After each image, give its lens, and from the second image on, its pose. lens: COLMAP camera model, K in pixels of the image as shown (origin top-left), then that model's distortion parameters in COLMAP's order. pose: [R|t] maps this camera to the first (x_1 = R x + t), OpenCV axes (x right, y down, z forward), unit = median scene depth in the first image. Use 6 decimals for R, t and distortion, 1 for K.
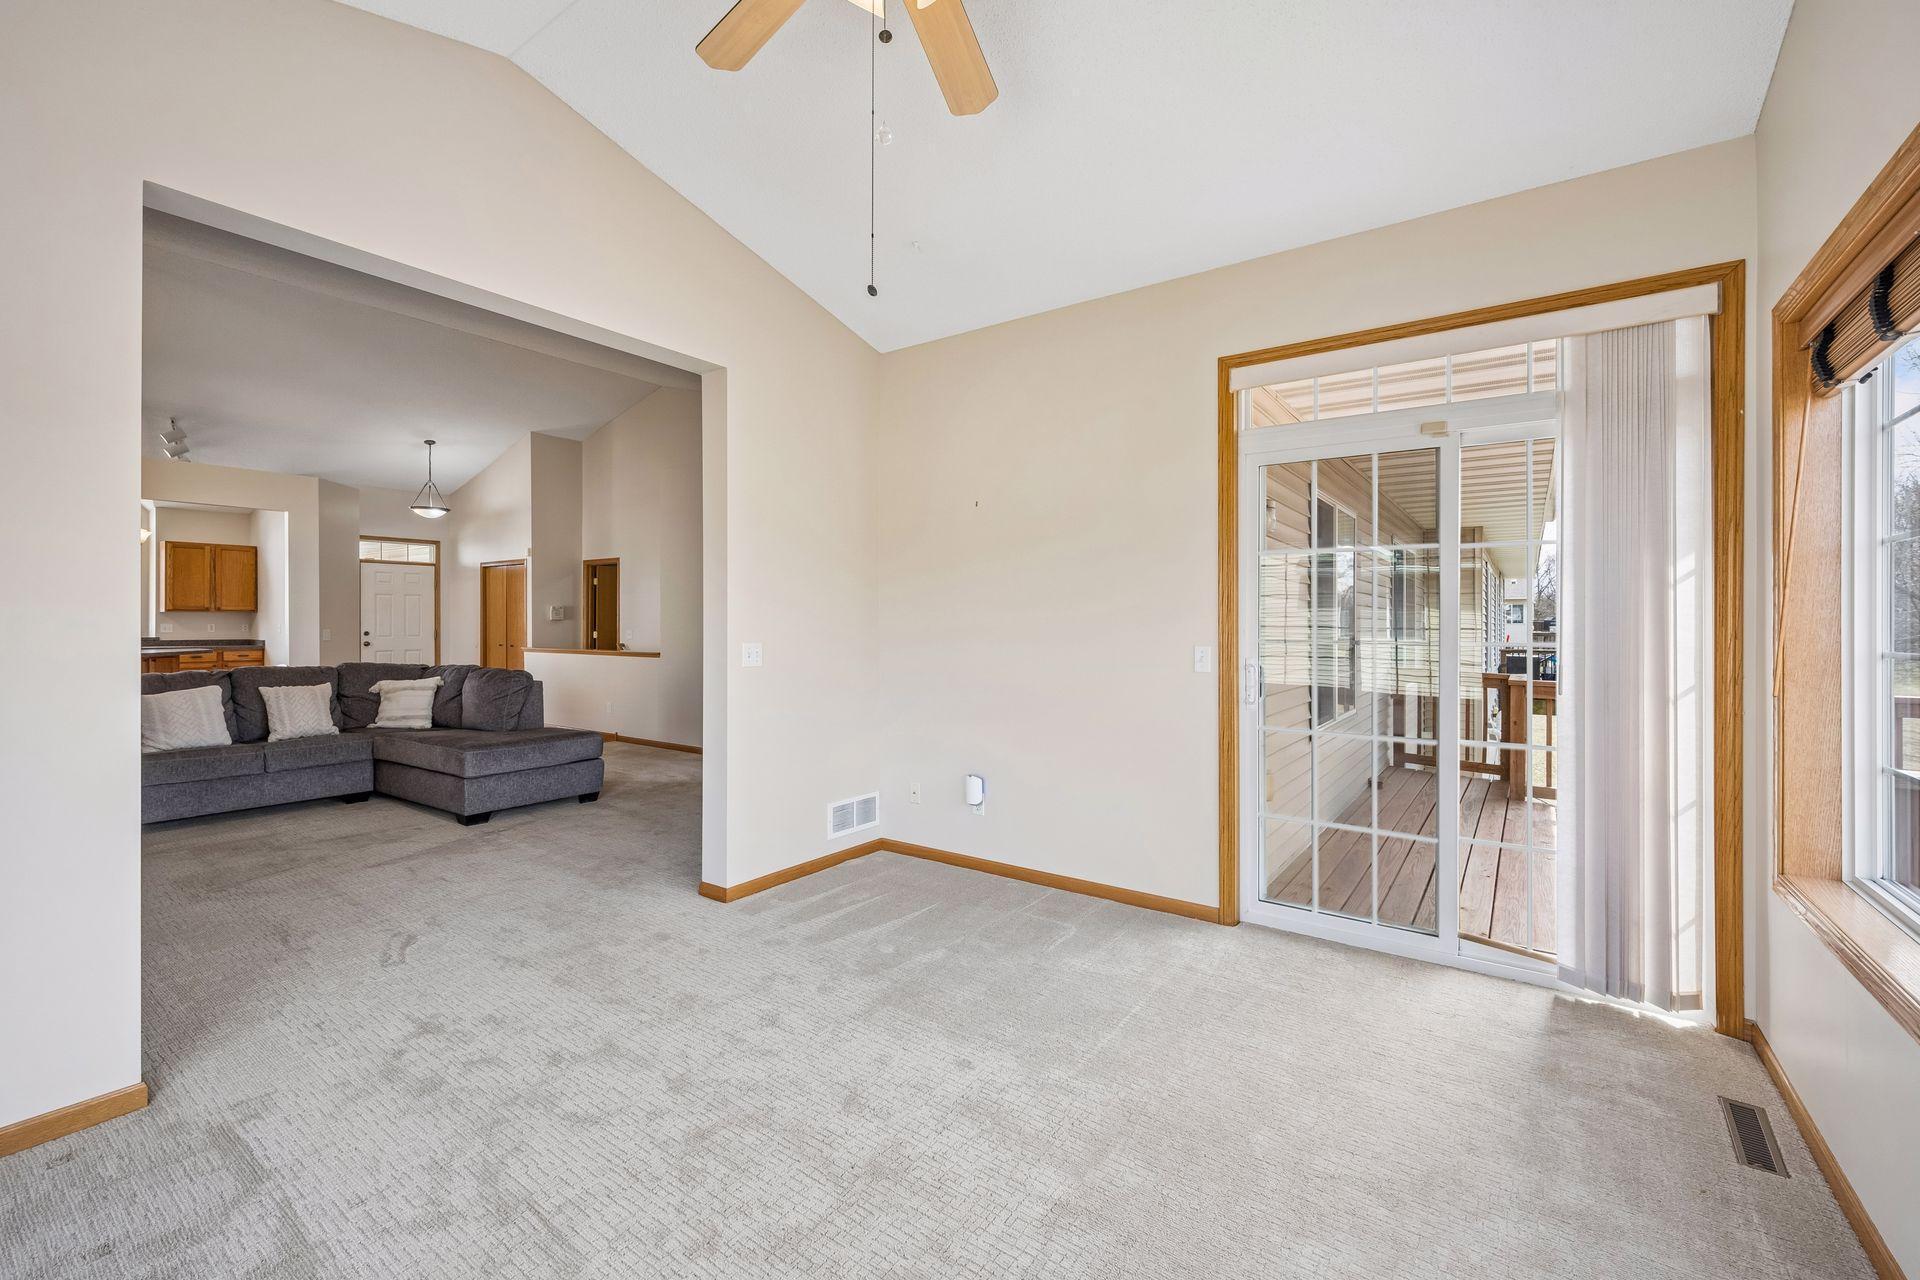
lens RADIAL K [[793.4, 0, 966.7], [0, 793.4, 622.6], [0, 0, 1]] dist [0.000190, -0.000058]
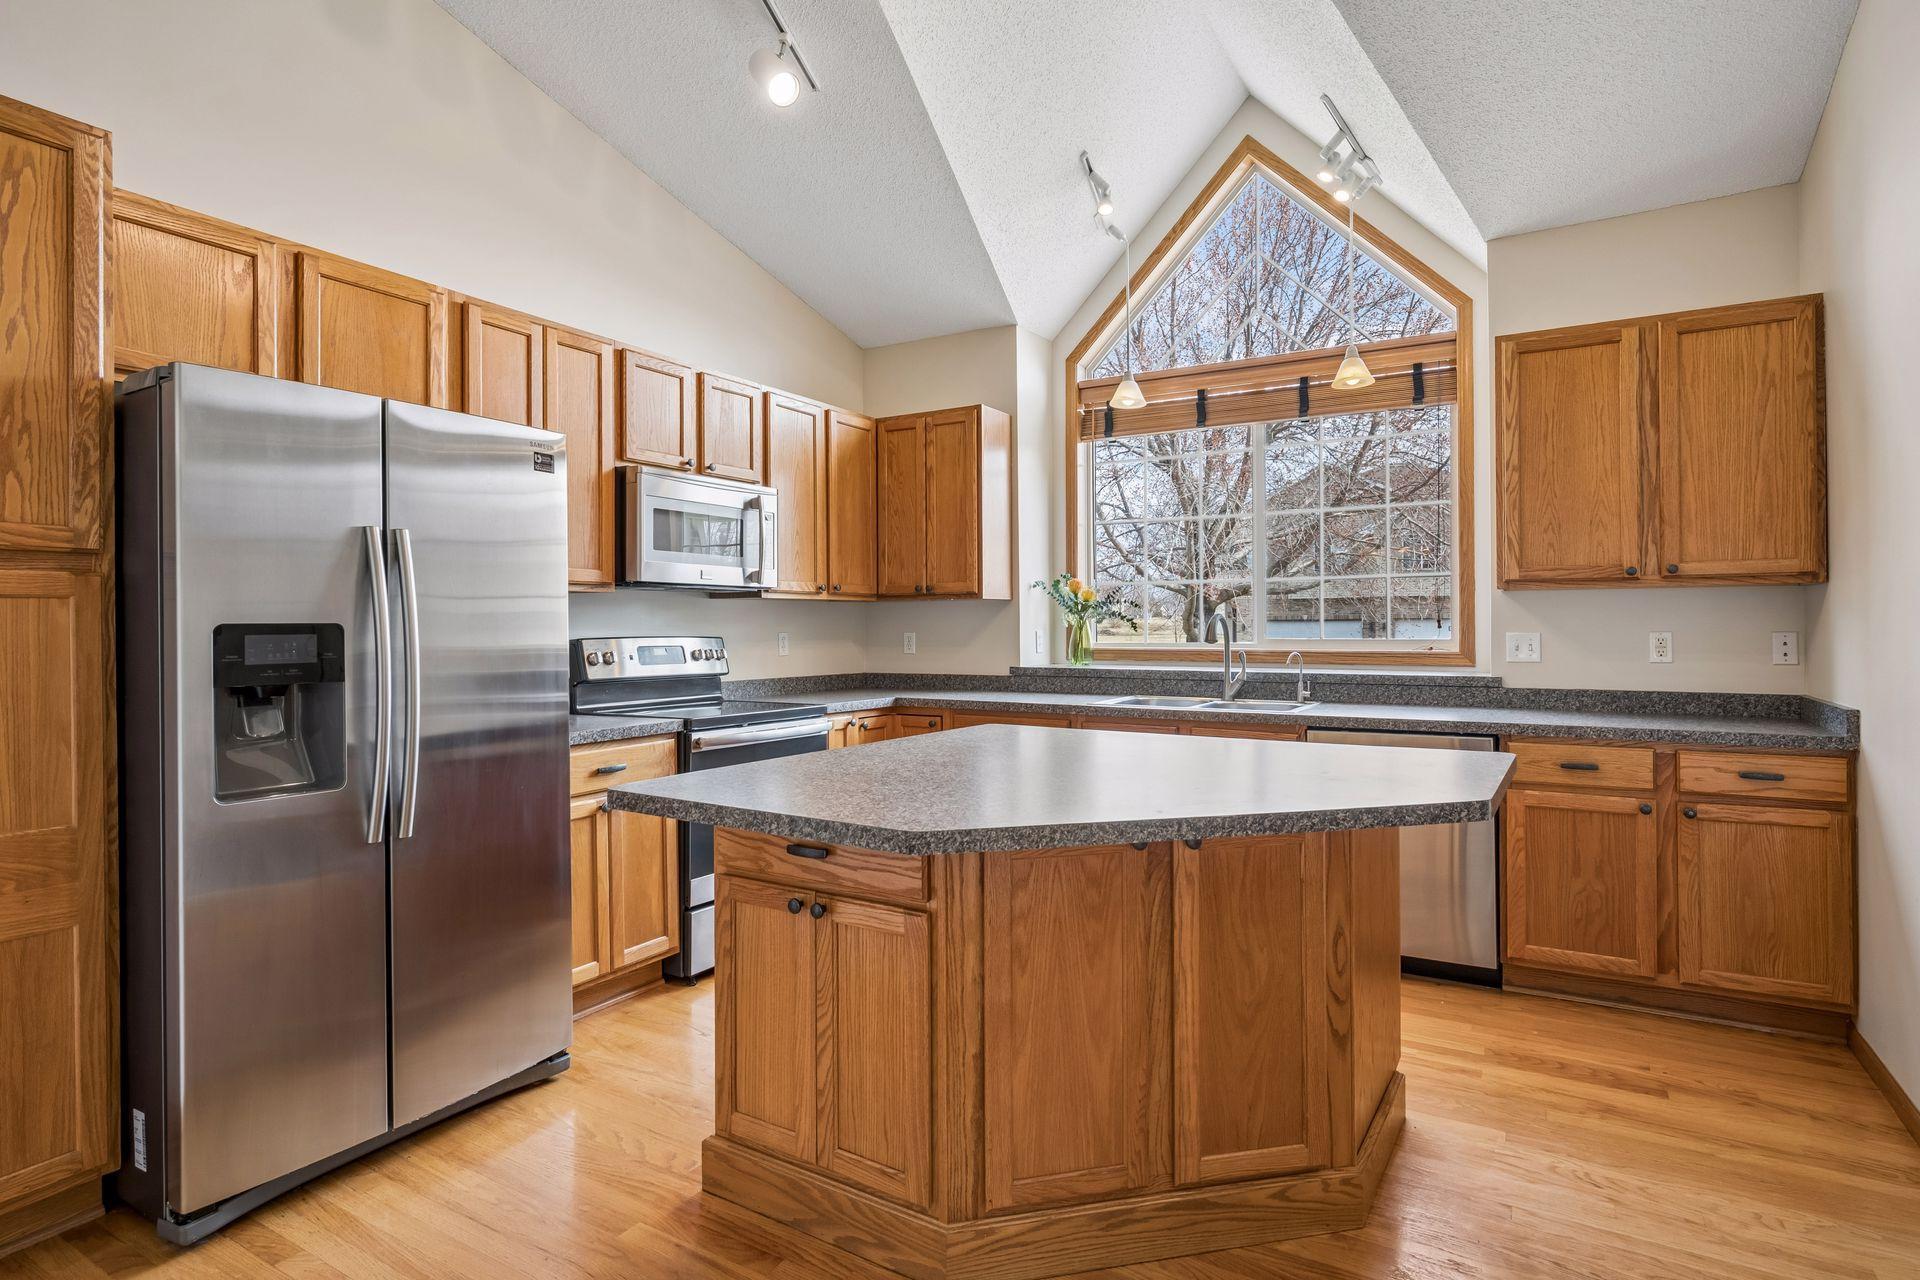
lens RADIAL K [[985.7, 0, 967.1], [0, 985.7, 623.3], [0, 0, 1]] dist [0.005125, -0.000717]
pose [[0.081502, -0.006318, -0.996653, -0.639599], [0.005812, 0.999966, -0.005864, -0.001033], [0.996656, -0.005314, 0.081536, 0.739945]]
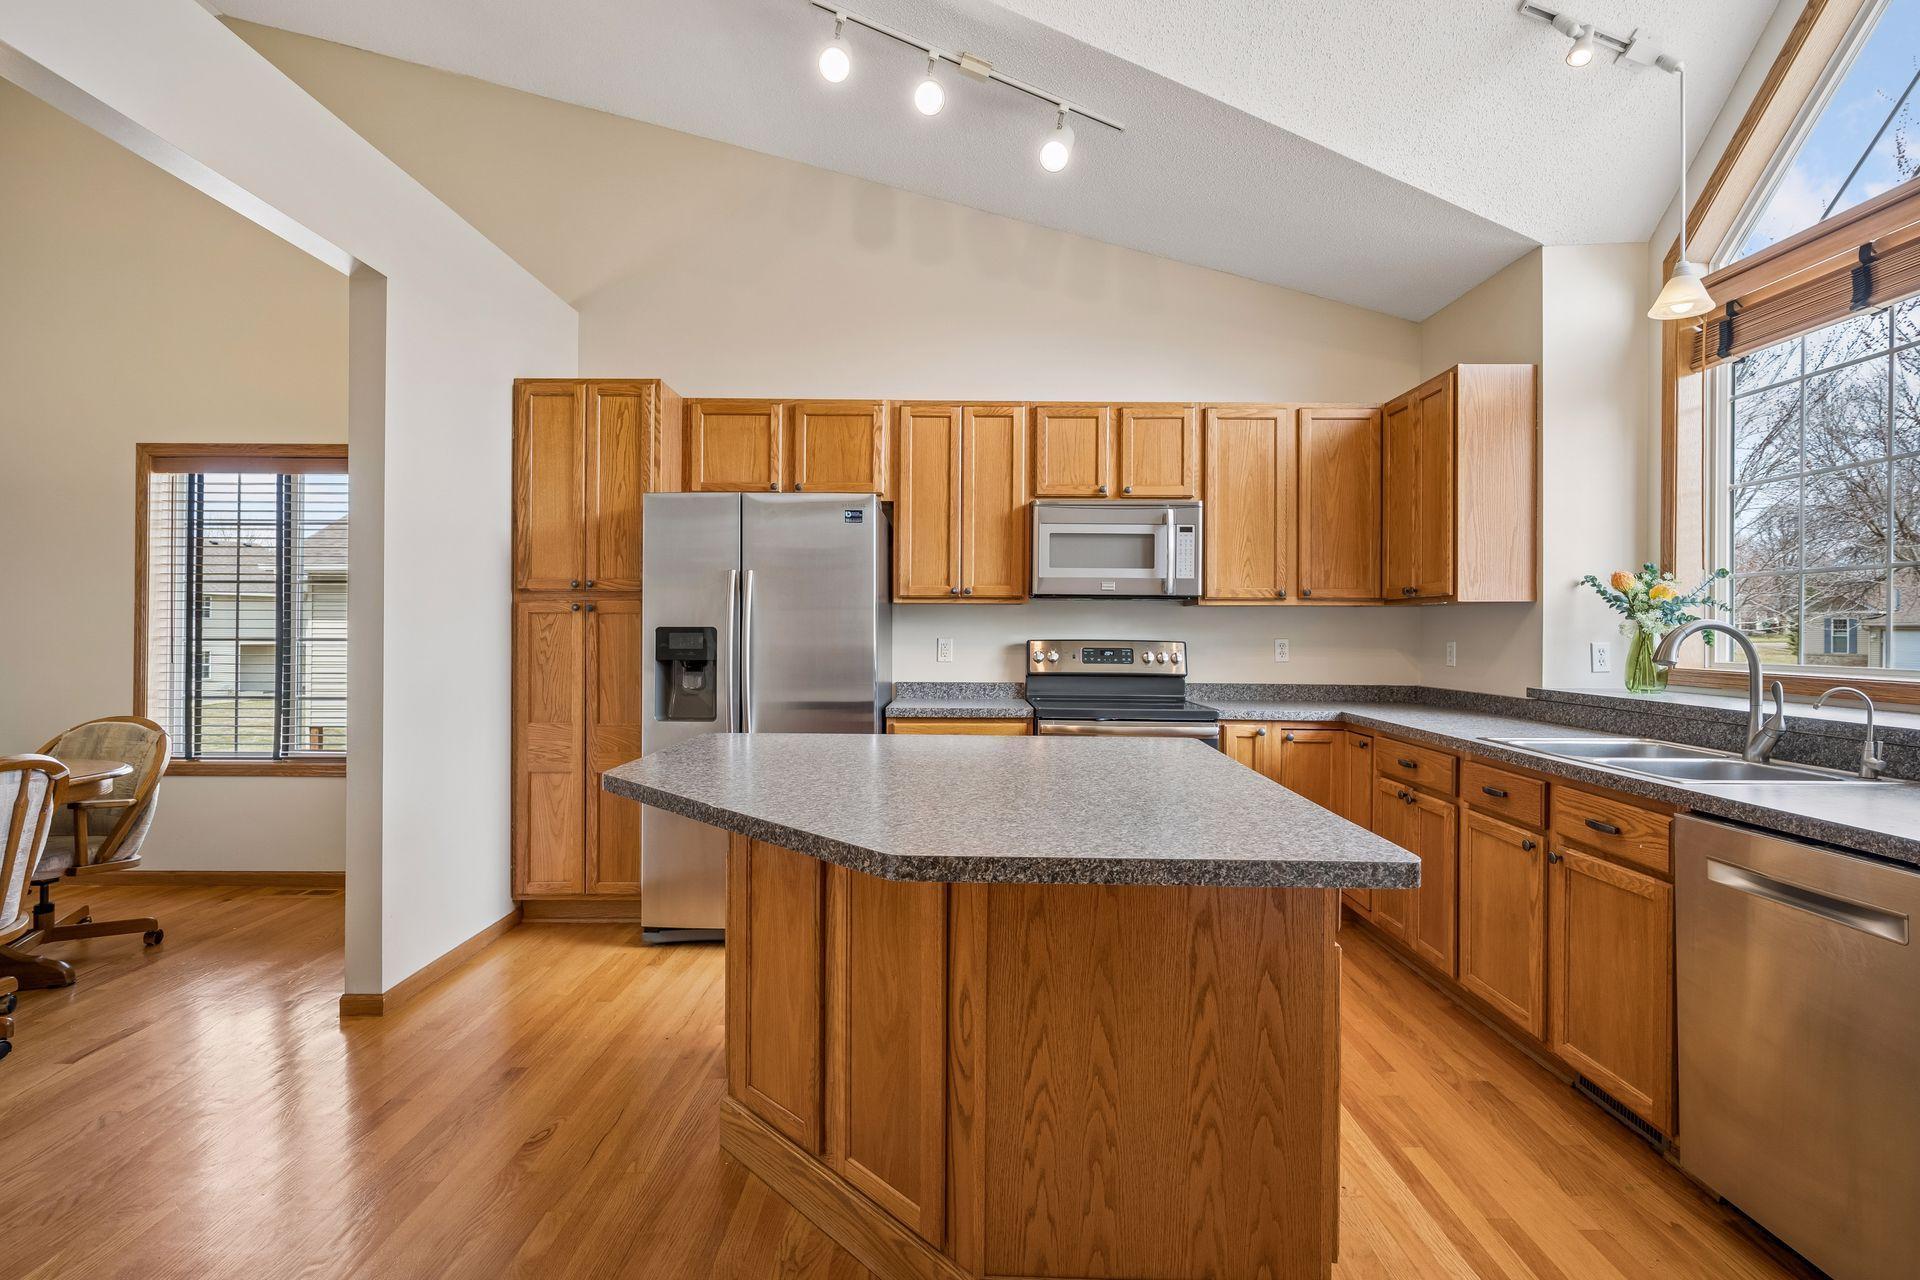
lens RADIAL K [[922.6, 0, 968.2], [0, 922.6, 632.1], [0, 0, 1]] dist [-0.002378, -0.000264]
pose [[-0.815088, -0.007044, -0.579295, -0.735018], [-0.008455, 0.999964, -0.000262, -0.001732], [0.579276, 0.004685, -0.815118, 0.948954]]
